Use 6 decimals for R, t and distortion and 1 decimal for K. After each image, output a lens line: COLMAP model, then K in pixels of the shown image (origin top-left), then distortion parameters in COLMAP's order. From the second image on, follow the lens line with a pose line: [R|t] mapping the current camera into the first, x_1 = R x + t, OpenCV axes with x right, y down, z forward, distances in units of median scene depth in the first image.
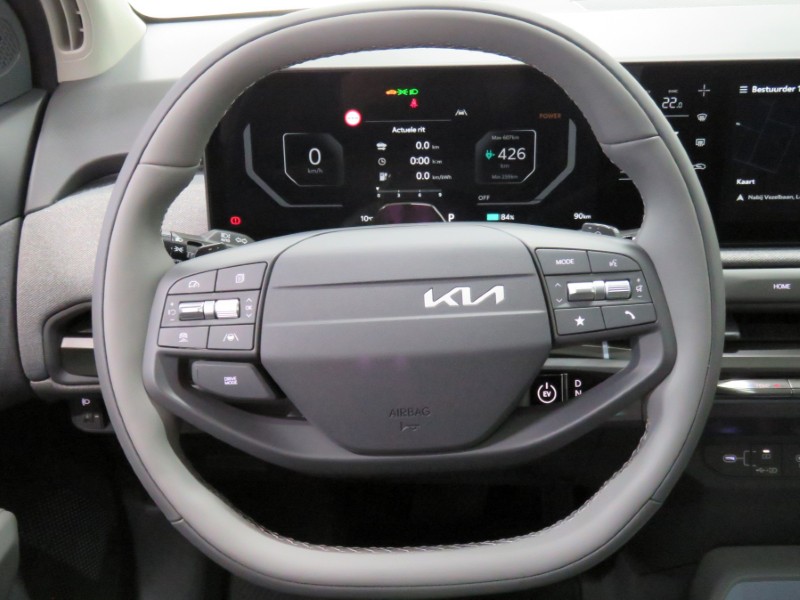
lens RADIAL K [[784.2, 0, 399.2], [0, 784.2, 295.6], [0, 0, 1]] dist [-0.082783, 0.000000]
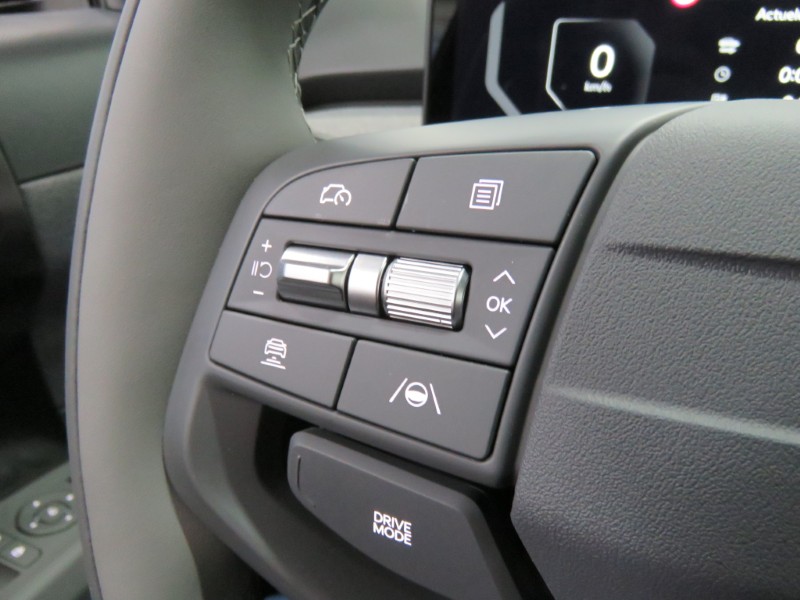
lens RADIAL K [[501.3, 0, 404.7], [0, 501.3, 298.4], [0, 0, 1]] dist [-0.001378, -0.000701]
pose [[0.947827, 0.191491, -0.254864, -0.177719], [-0.171577, 0.980243, 0.098416, 0.001807], [0.268674, -0.049553, 0.961956, 0.814651]]
